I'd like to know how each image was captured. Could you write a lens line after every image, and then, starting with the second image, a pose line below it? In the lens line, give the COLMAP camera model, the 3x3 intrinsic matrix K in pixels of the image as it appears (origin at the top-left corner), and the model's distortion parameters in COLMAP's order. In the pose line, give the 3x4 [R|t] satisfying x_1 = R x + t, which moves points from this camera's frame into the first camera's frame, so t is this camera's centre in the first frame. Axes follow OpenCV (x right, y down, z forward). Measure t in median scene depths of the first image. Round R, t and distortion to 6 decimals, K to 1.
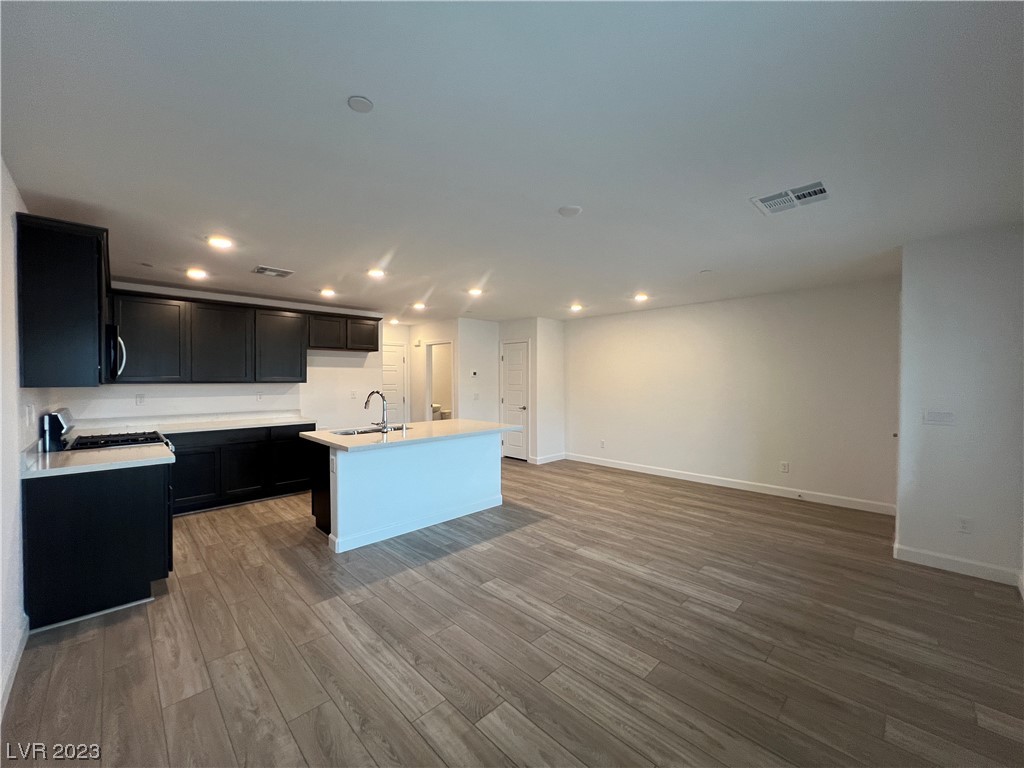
lens RADIAL K [[409.1, 0, 512.0], [0, 409.1, 384.0], [0, 0, 1]] dist [-0.000349, 0.000393]
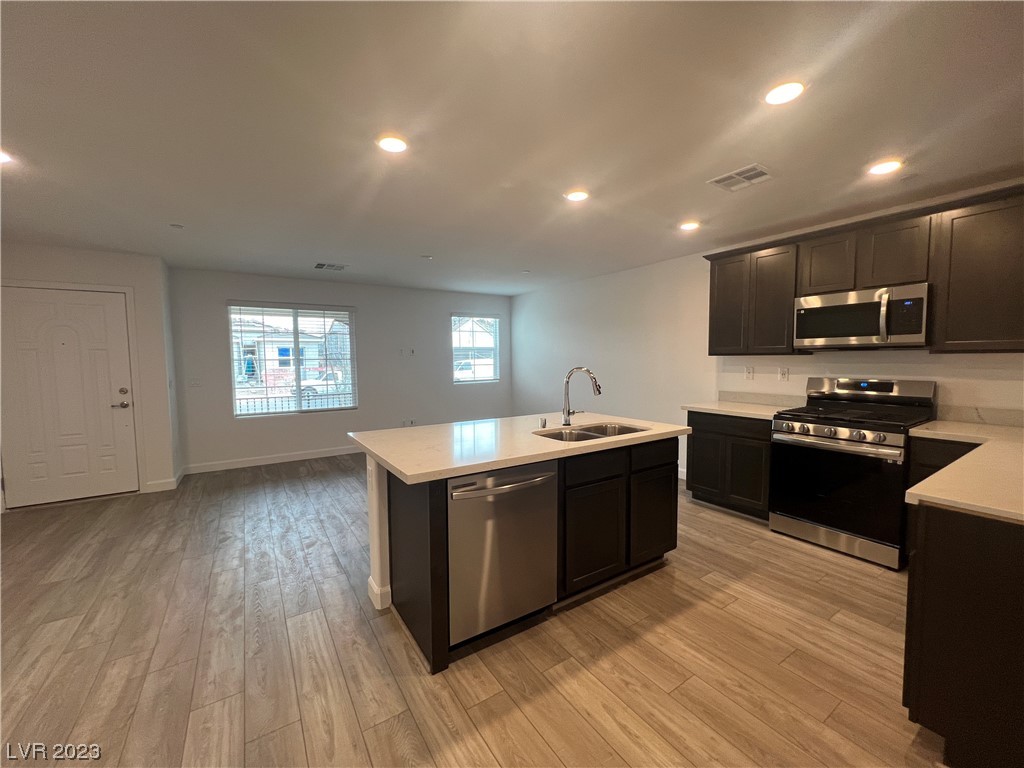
lens RADIAL K [[409.1, 0, 512.0], [0, 409.1, 384.0], [0, 0, 1]] dist [-0.000349, 0.000393]
pose [[-0.981520, -0.000453, 0.191362, -0.384738], [0.014796, 0.996824, 0.078253, -0.012246], [-0.190789, 0.079638, -0.978395, 1.853402]]
